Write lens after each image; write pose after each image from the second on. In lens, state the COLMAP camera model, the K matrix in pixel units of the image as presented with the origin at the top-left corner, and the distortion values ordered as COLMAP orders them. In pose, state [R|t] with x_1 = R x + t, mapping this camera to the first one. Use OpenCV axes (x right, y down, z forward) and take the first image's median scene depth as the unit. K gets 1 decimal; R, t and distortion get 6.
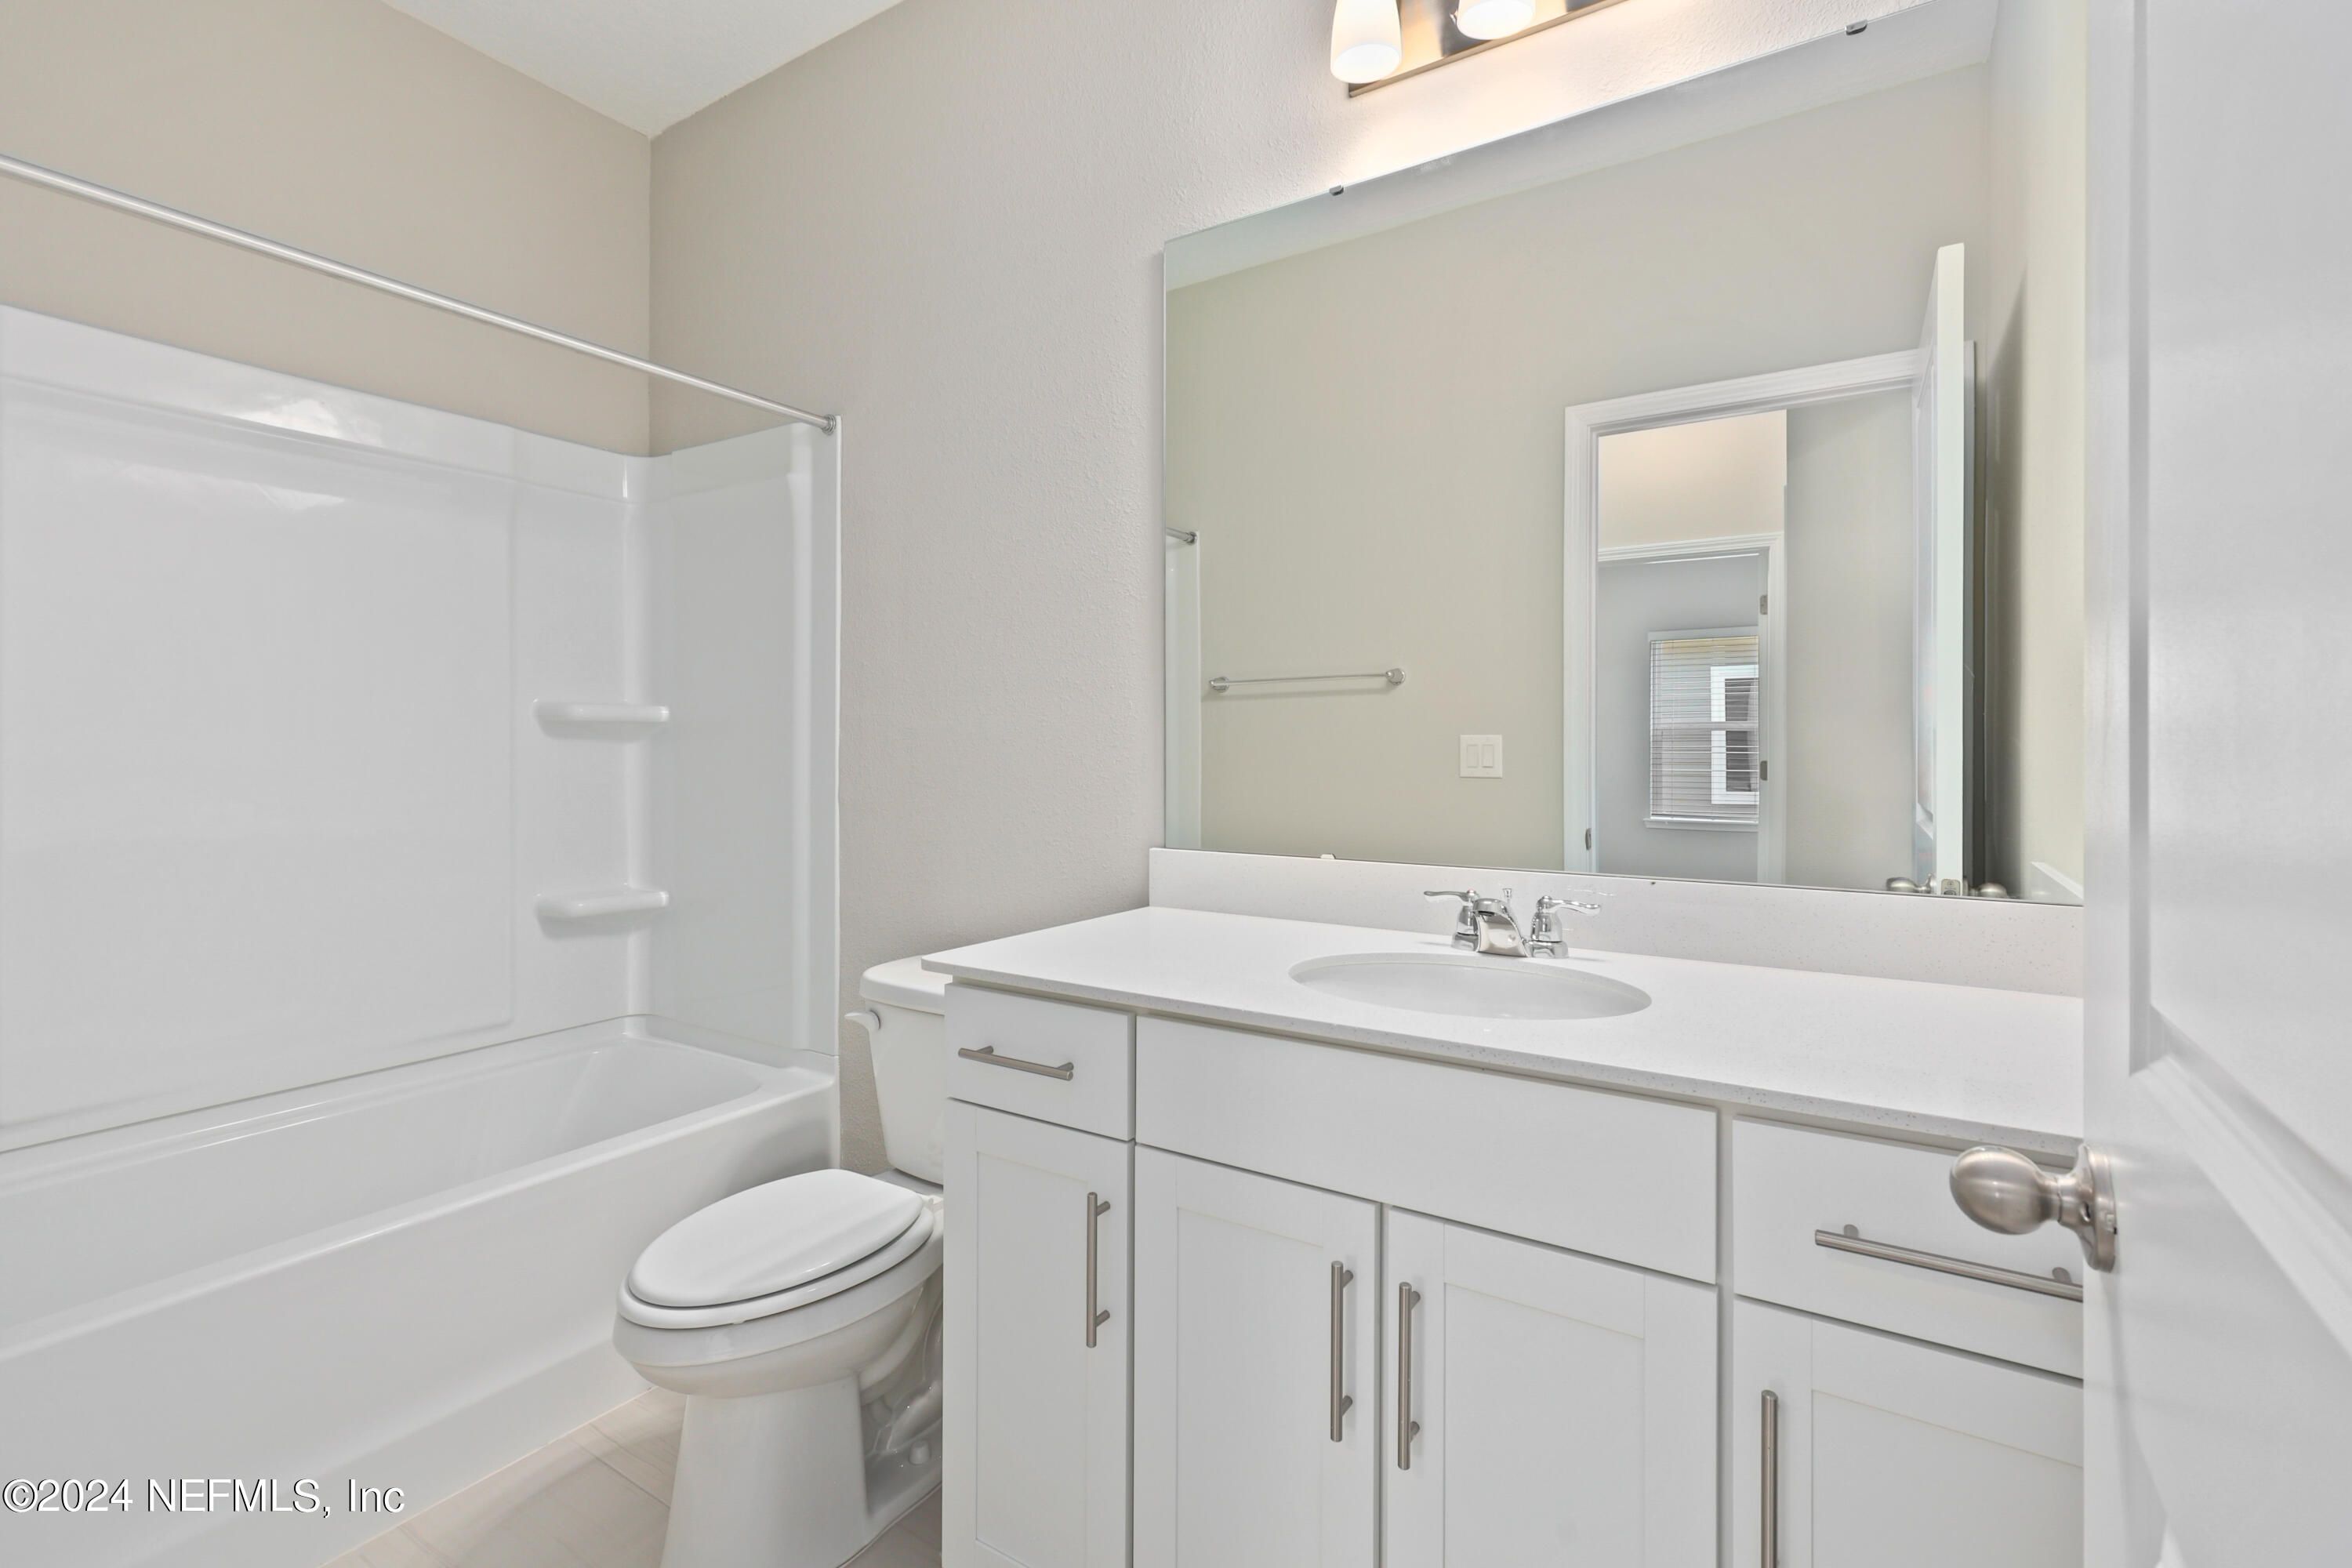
lens RADIAL K [[1055.4, 0, 1176.1], [0, 1055.4, 770.7], [0, 0, 1]] dist [0.002149, 0.000491]
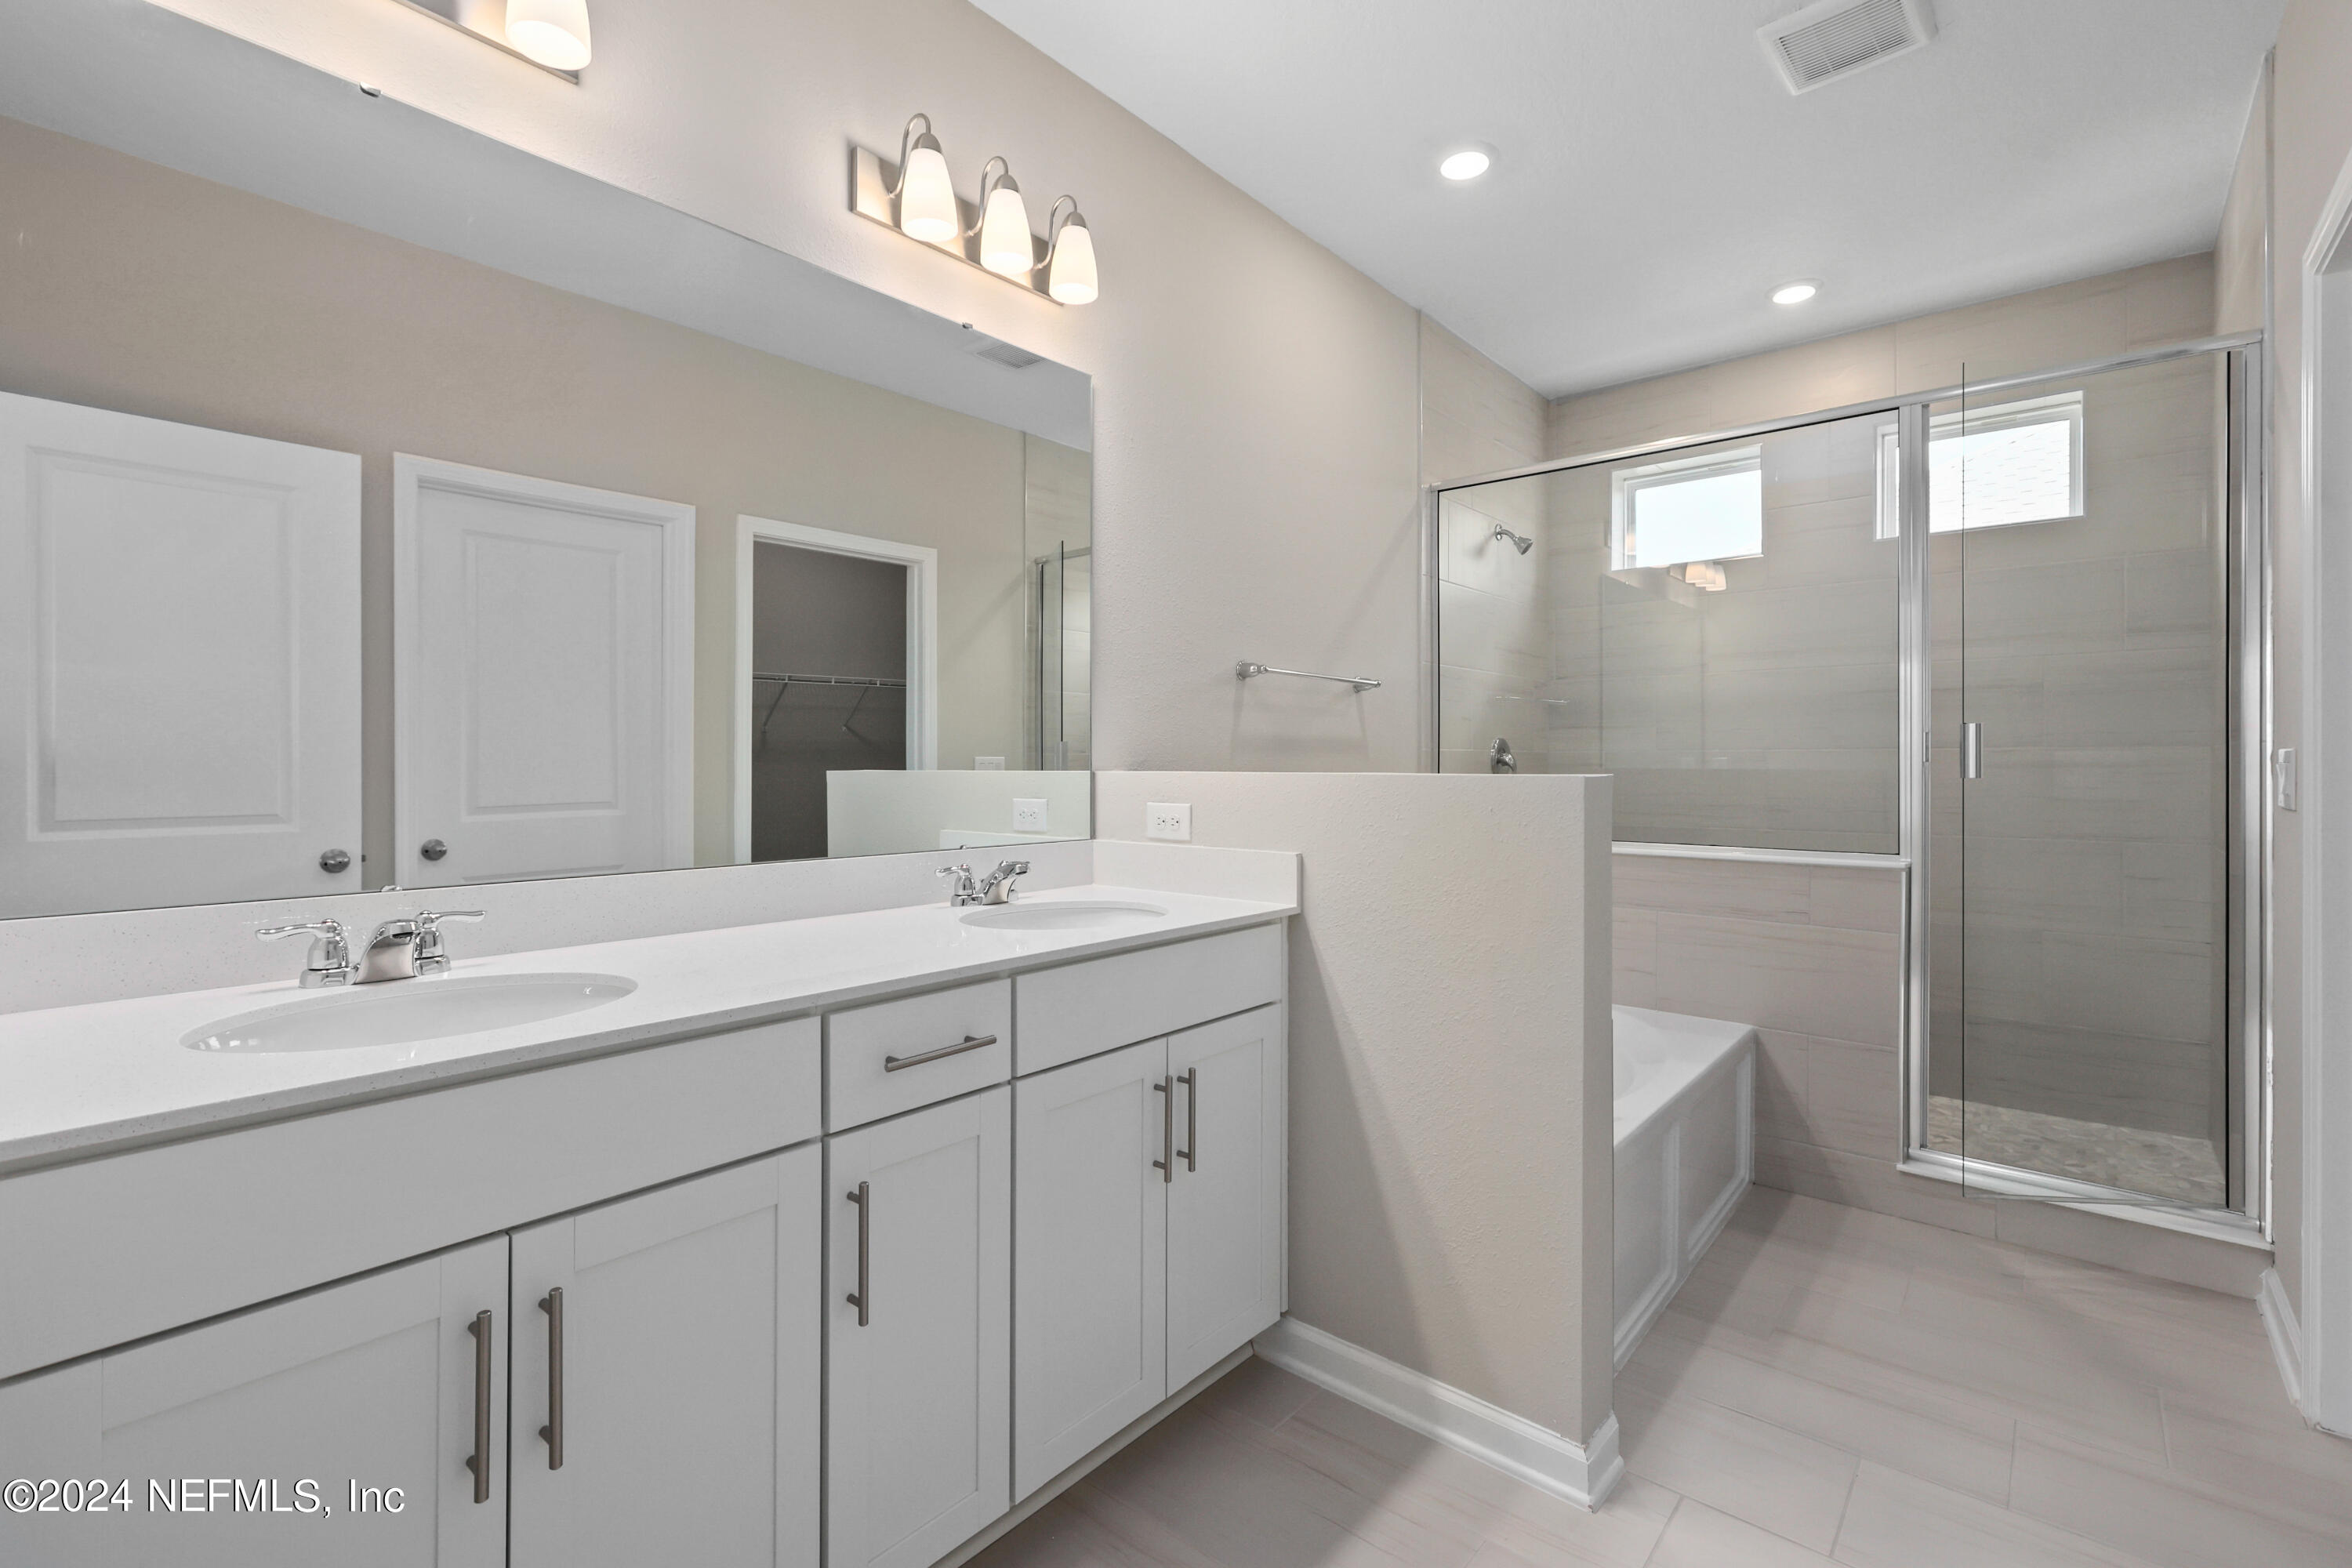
lens RADIAL K [[1055.4, 0, 1168.3], [0, 1055.4, 774.7], [0, 0, 1]] dist [0.002149, 0.000491]
pose [[0.131471, 0.000376, 0.991320, -0.603726], [0.008551, 0.999962, -0.001513, 0.003345], [-0.991283, 0.008675, 0.131463, 0.244195]]
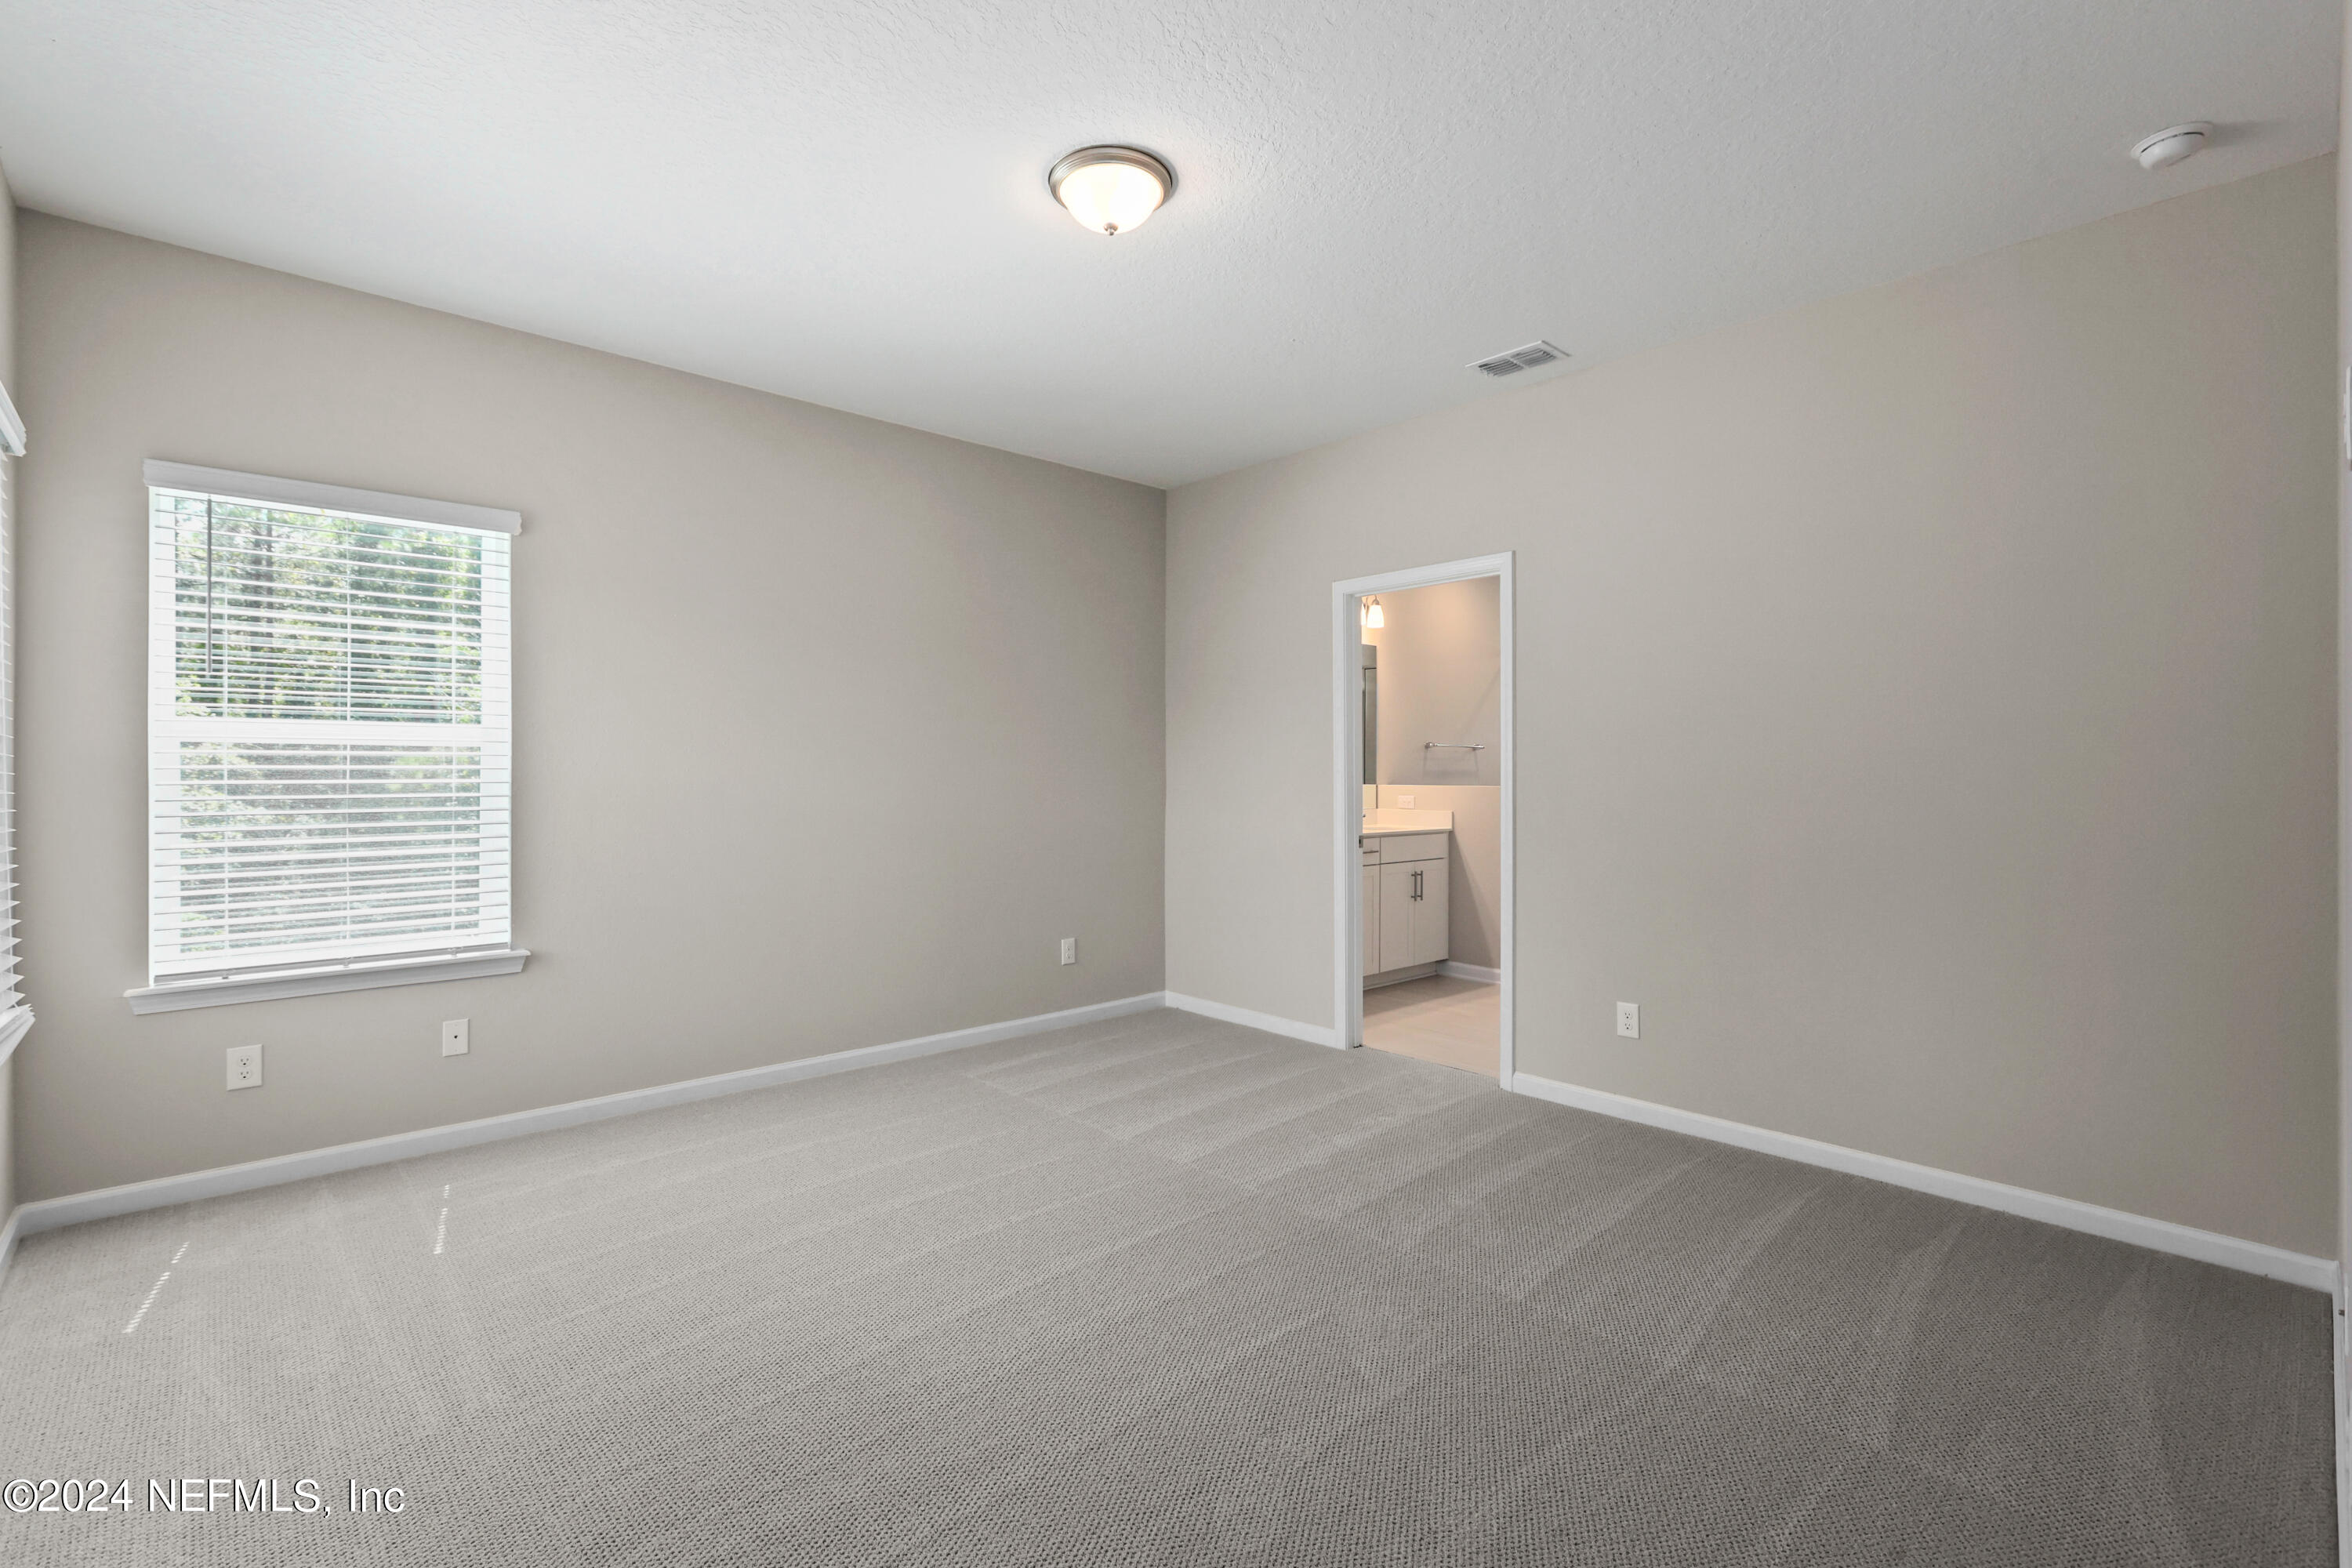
lens RADIAL K [[1055.4, 0, 1175.1], [0, 1055.4, 786.5], [0, 0, 1]] dist [0.002149, 0.000491]
pose [[0.239710, 0.001549, 0.970843, -4.352548], [0.008740, 0.999955, -0.003753, 0.013125], [-0.970805, 0.009385, 0.239685, 0.338800]]
